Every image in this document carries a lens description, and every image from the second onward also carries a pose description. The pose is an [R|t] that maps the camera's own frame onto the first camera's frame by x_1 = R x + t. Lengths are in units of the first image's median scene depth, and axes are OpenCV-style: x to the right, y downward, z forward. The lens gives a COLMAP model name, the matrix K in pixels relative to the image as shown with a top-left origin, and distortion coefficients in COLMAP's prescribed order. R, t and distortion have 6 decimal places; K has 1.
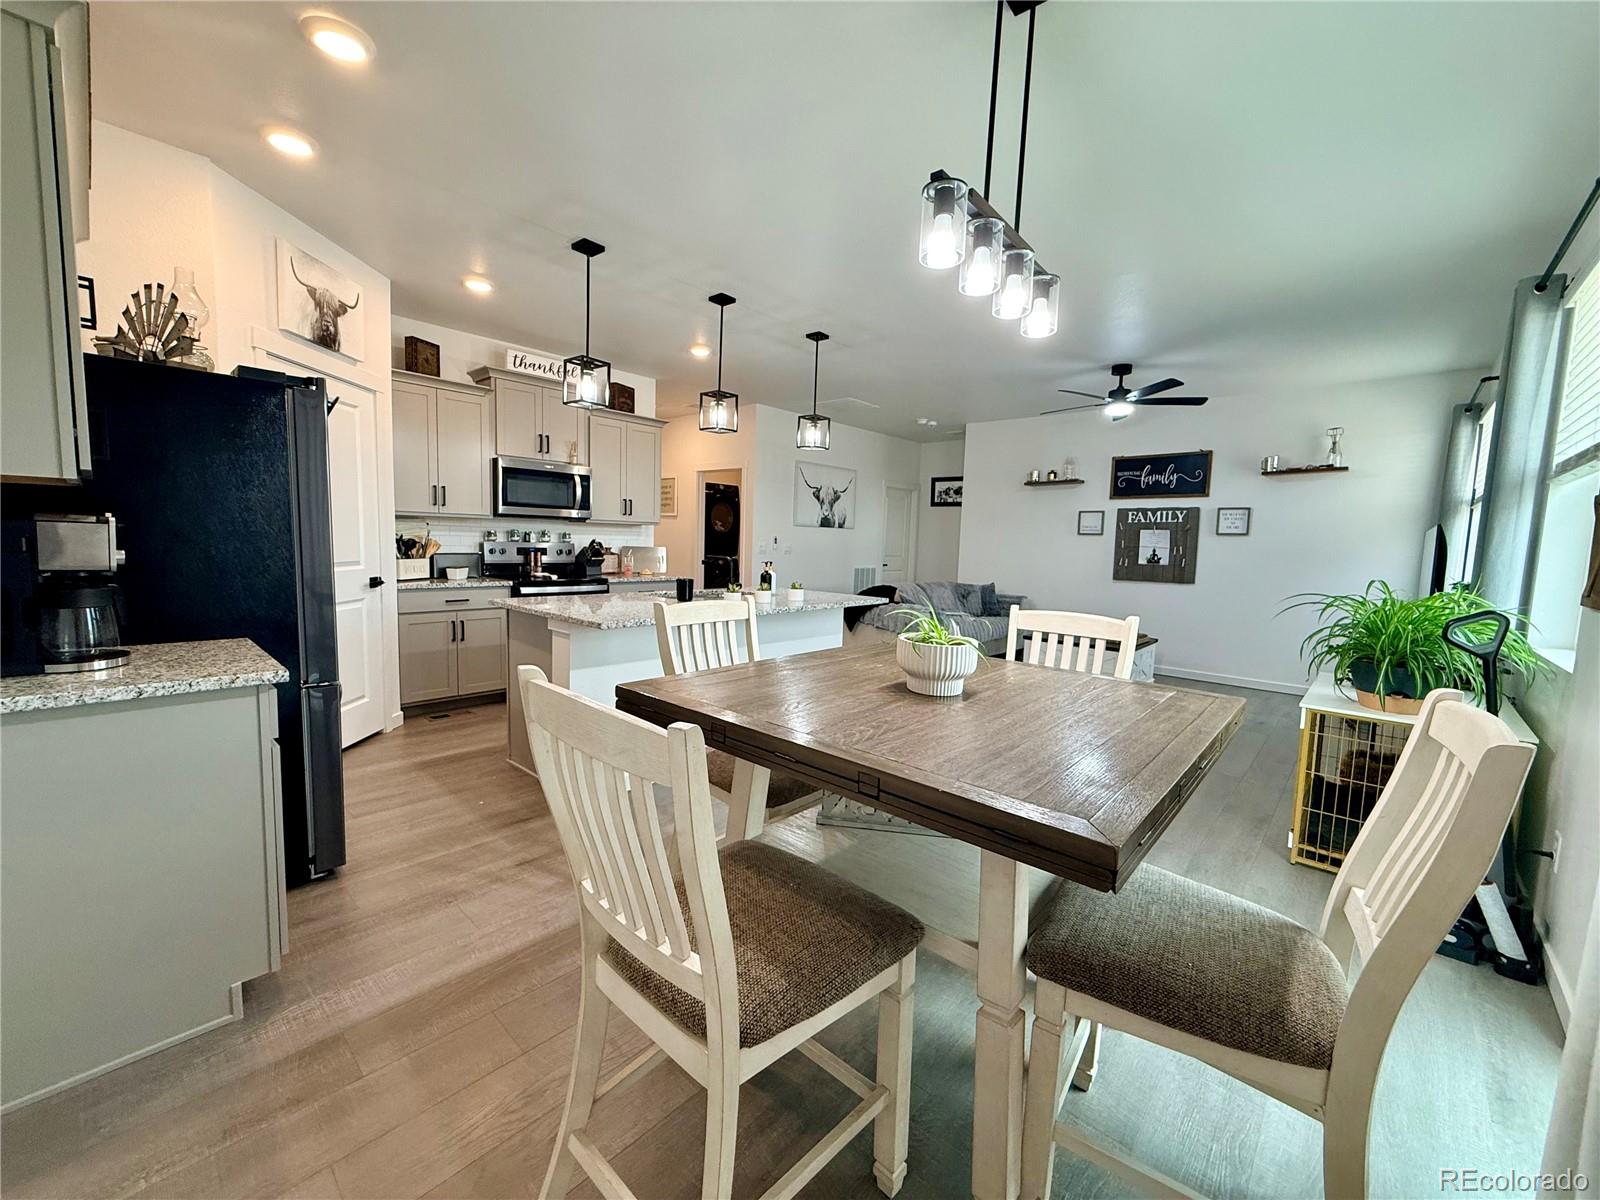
lens RADIAL K [[637.1, 0, 798.6], [0, 637.1, 598.5], [0, 0, 1]] dist [-0.000562, -0.000047]
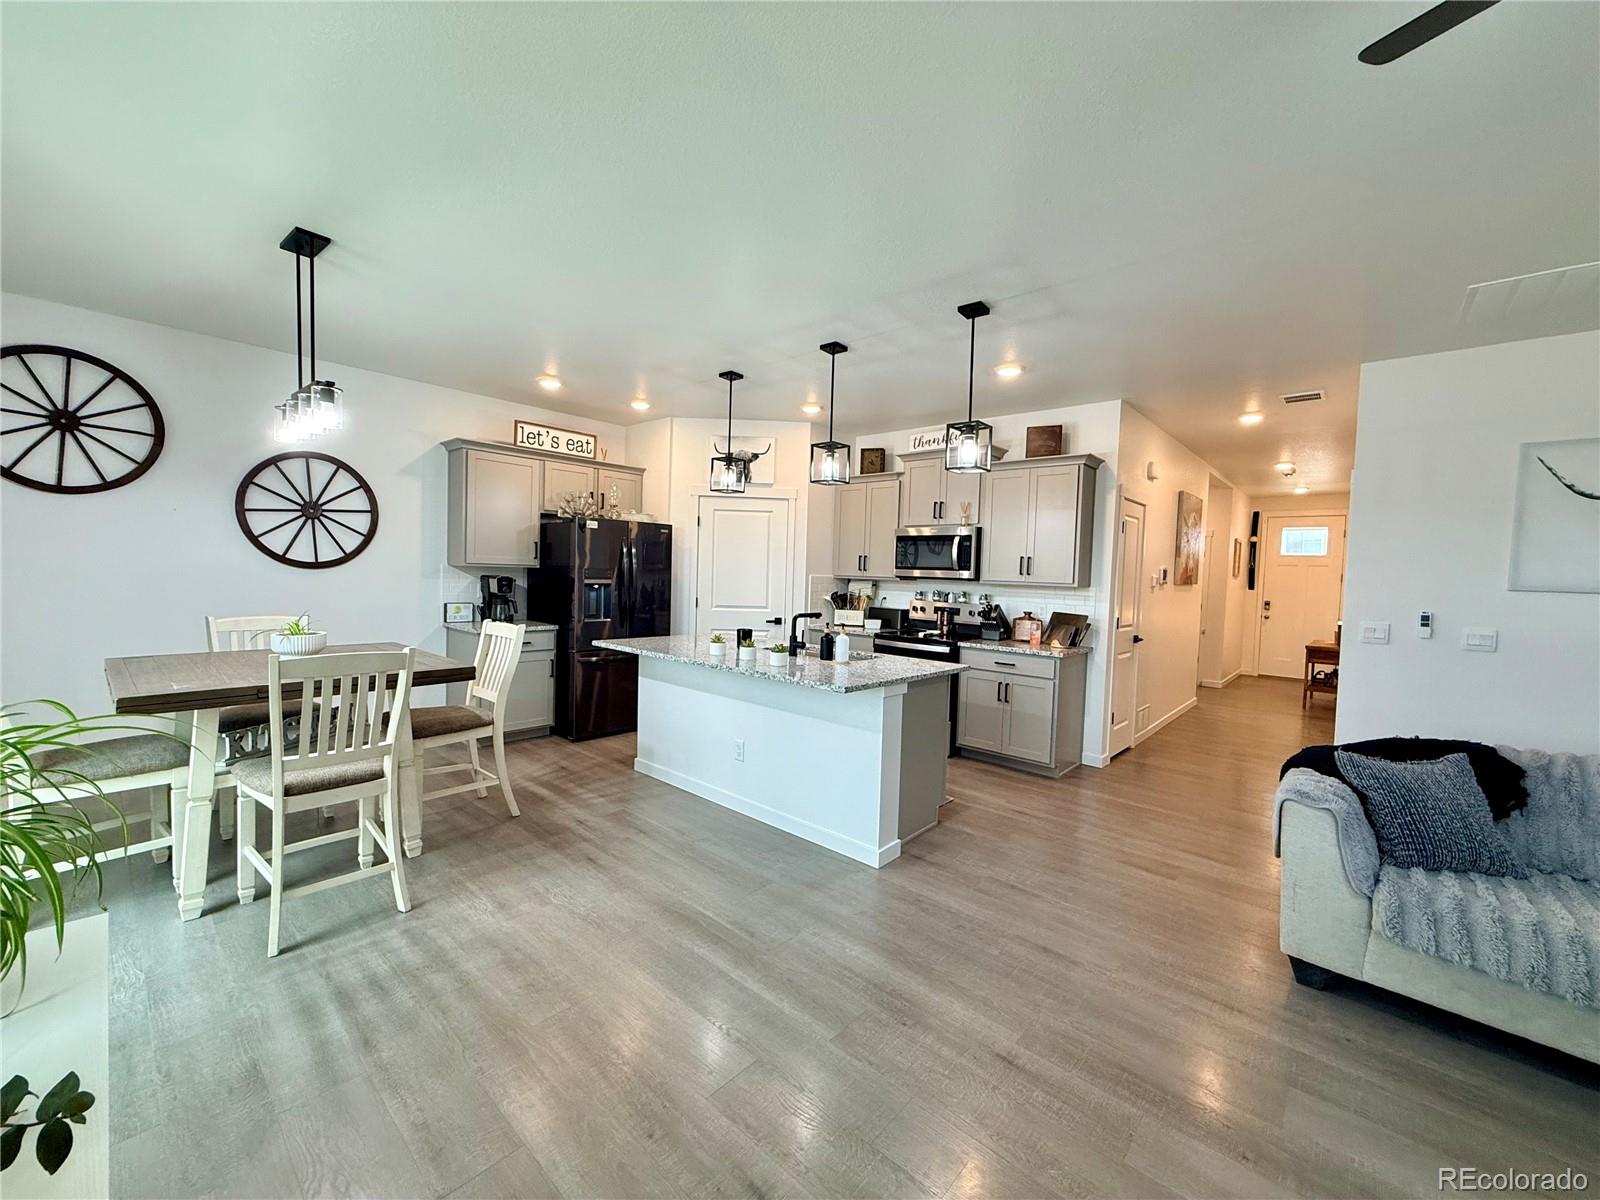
lens RADIAL K [[637.1, 0, 798.6], [0, 637.1, 598.5], [0, 0, 1]] dist [-0.000562, -0.000047]
pose [[0.008321, 0.010584, -0.999909, 0.524601], [-0.127927, 0.991739, 0.009433, -0.059987], [0.991749, 0.127837, 0.009606, 0.611920]]
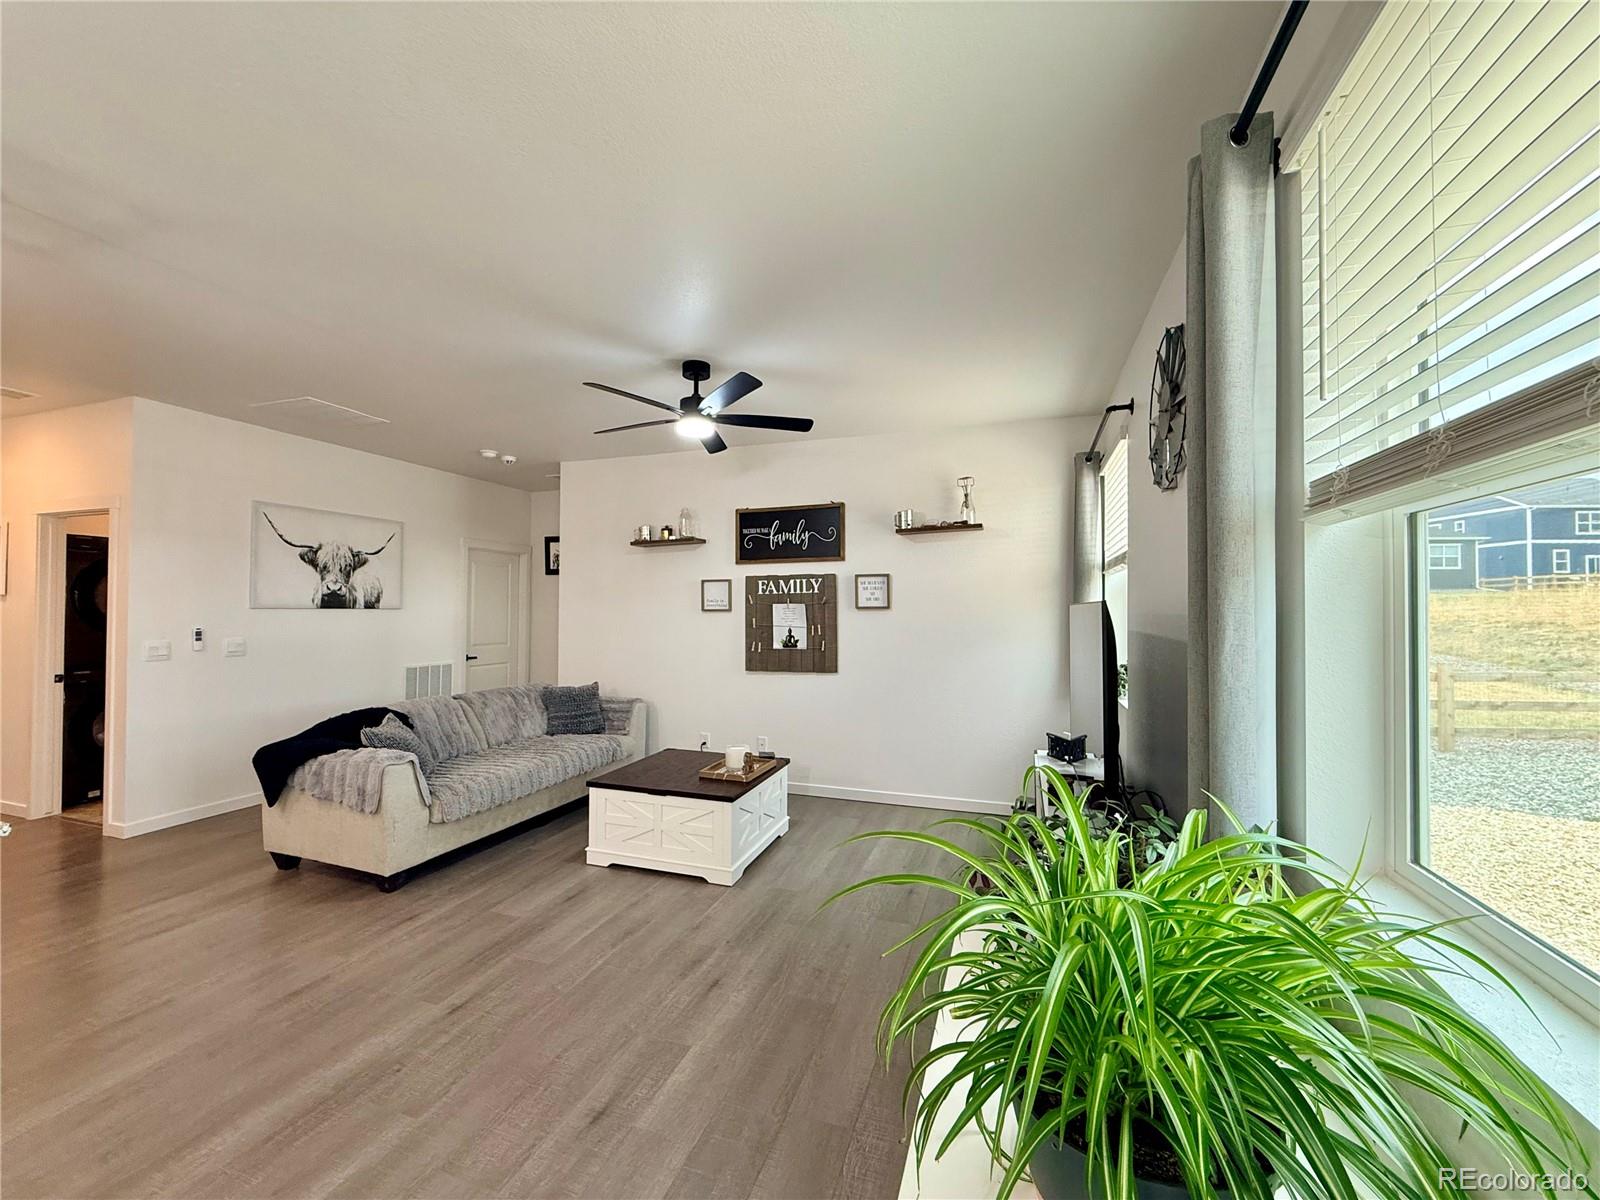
lens RADIAL K [[637.1, 0, 798.6], [0, 637.1, 598.5], [0, 0, 1]] dist [-0.000562, -0.000047]
pose [[0.916726, -0.020992, 0.398966, 0.272747], [0.062742, 0.993792, -0.091876, -0.044131], [-0.394560, 0.109257, 0.912352, 0.305936]]
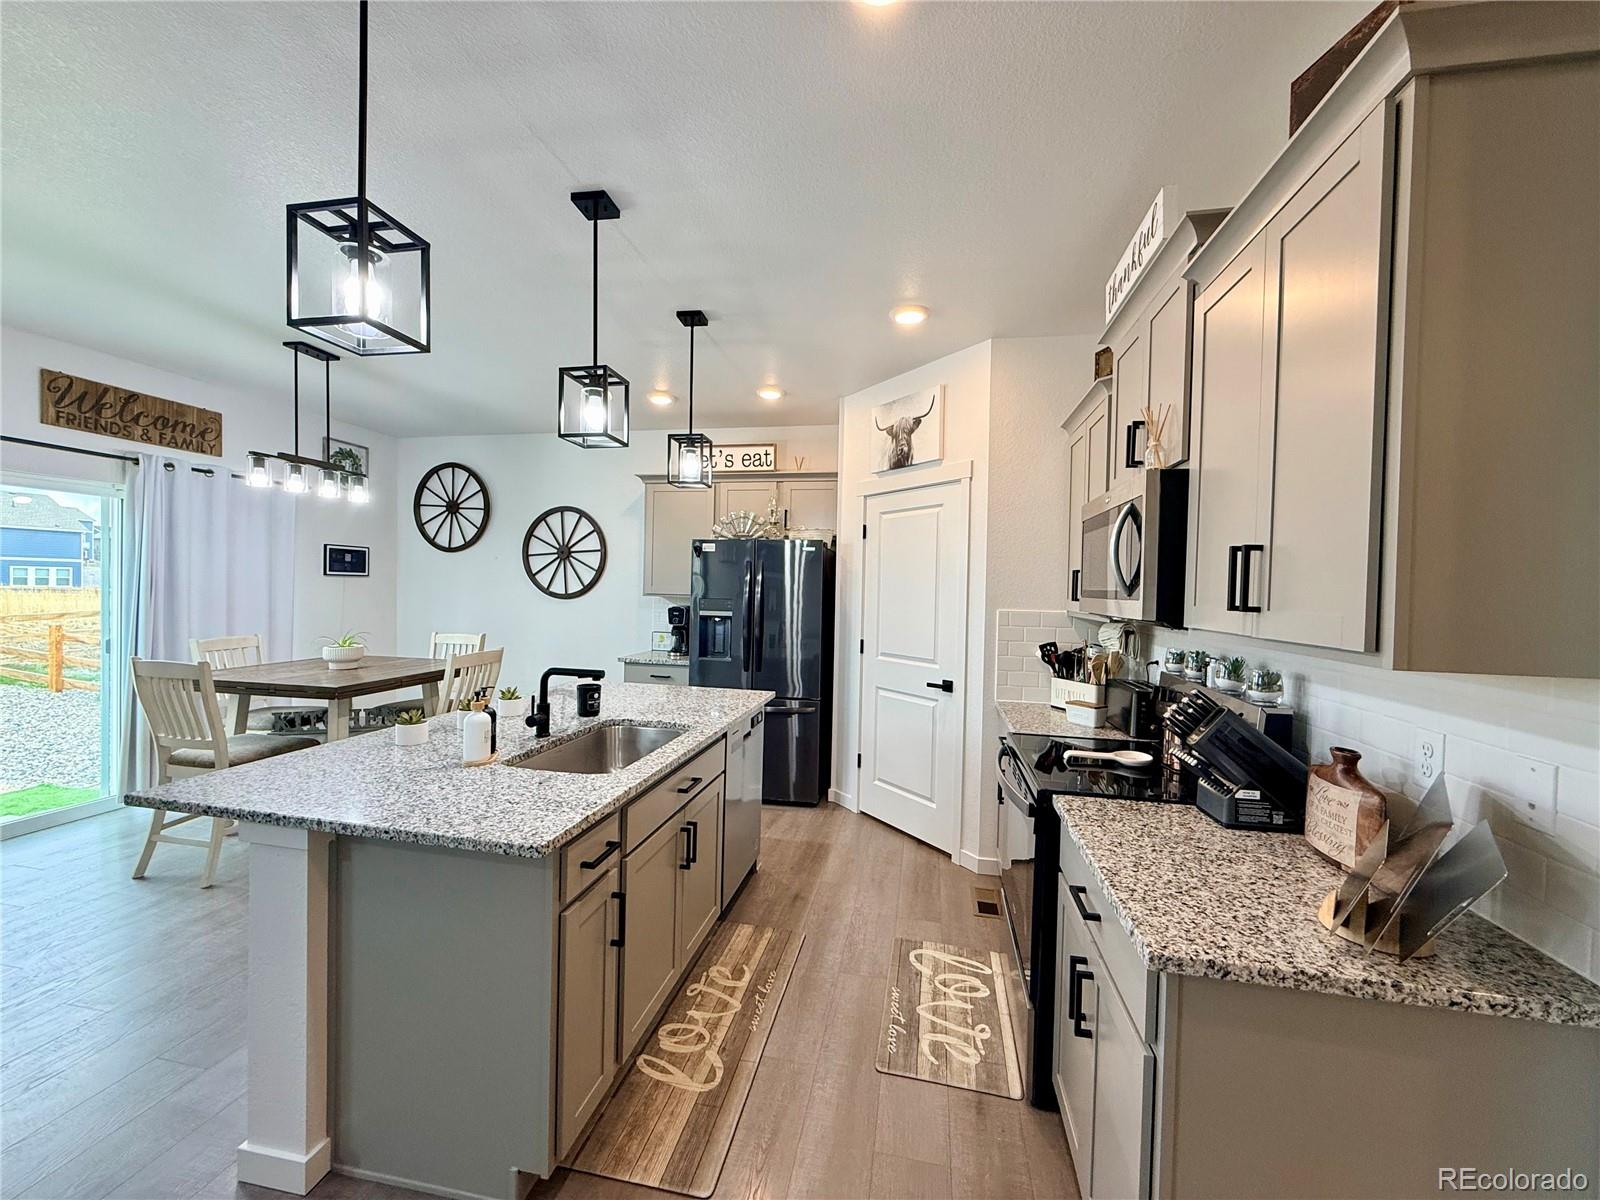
lens RADIAL K [[637.1, 0, 798.6], [0, 637.1, 598.5], [0, 0, 1]] dist [-0.000562, -0.000047]
pose [[-0.857252, -0.043451, -0.513060, -0.001879], [-0.100115, 0.991482, 0.083308, -0.122735], [0.505070, 0.122781, -0.854301, 0.990490]]
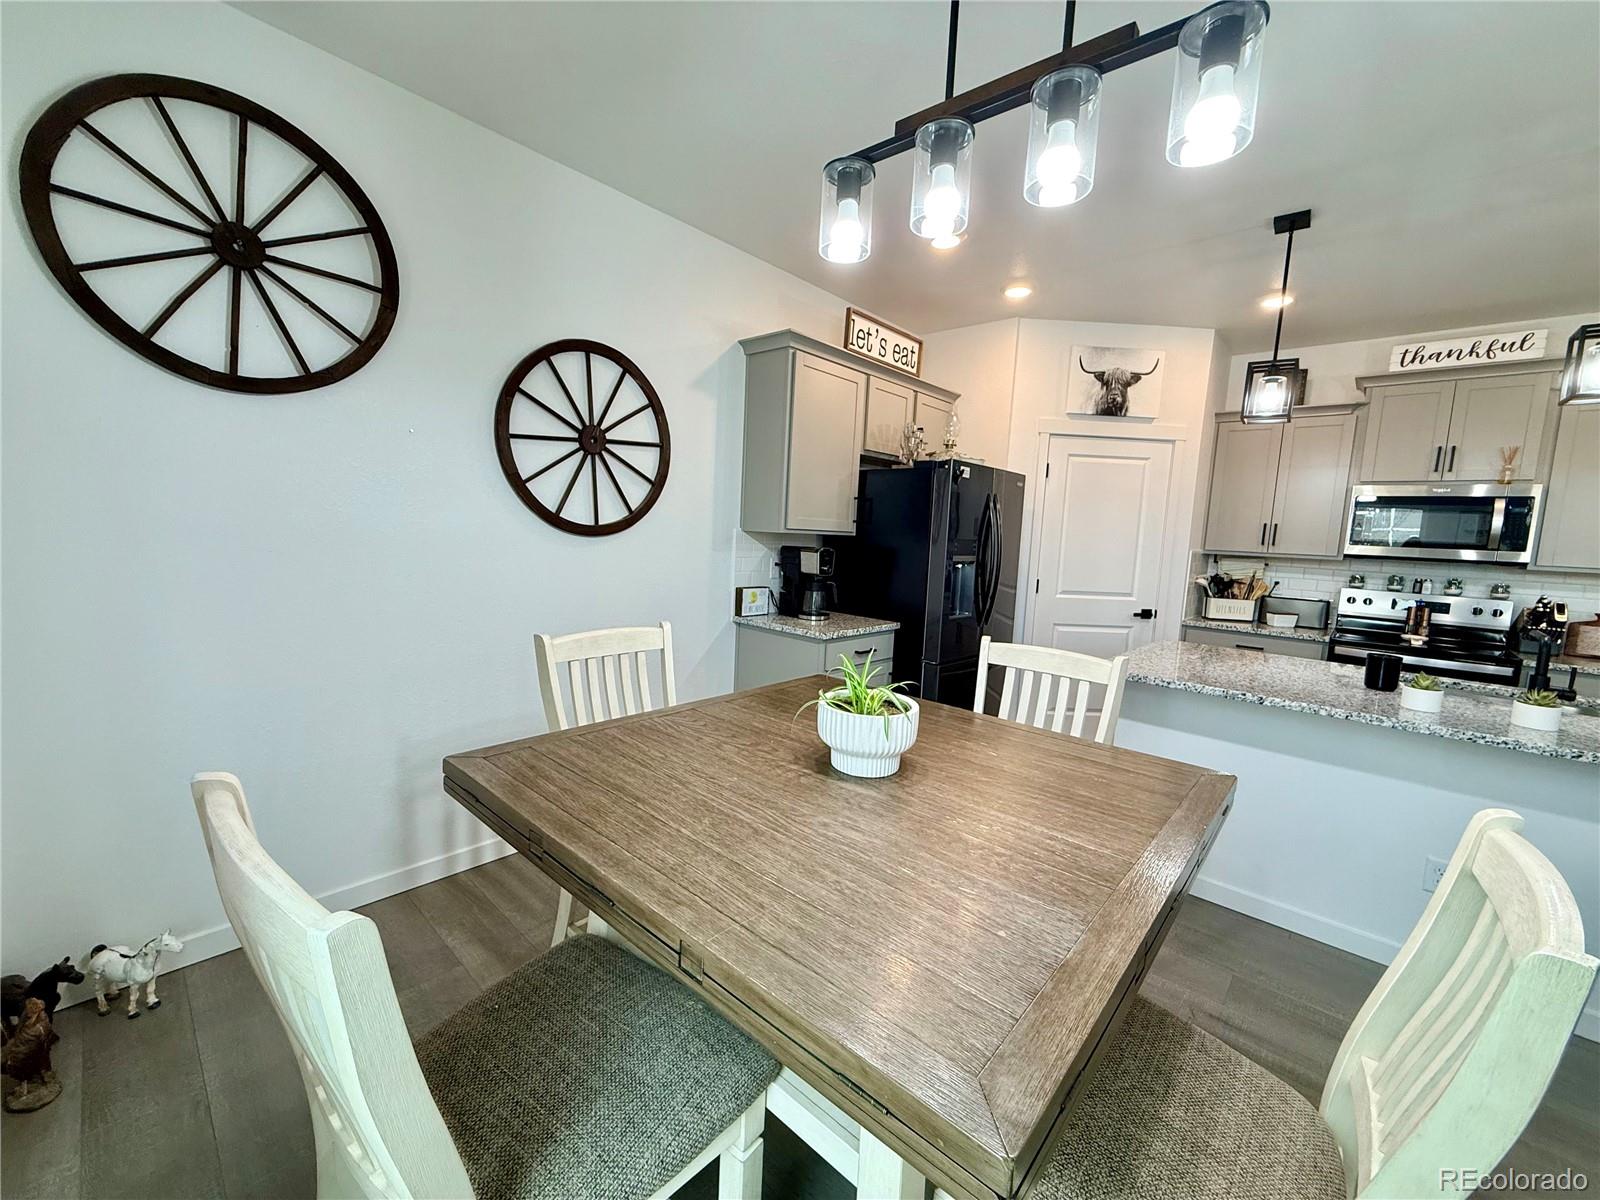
lens RADIAL K [[637.1, 0, 798.6], [0, 637.1, 598.5], [0, 0, 1]] dist [-0.000562, -0.000047]
pose [[0.002514, 0.075911, -0.997111, 0.258143], [-0.143265, 0.986856, 0.074769, -0.028488], [0.989681, 0.142663, 0.013356, 0.228278]]
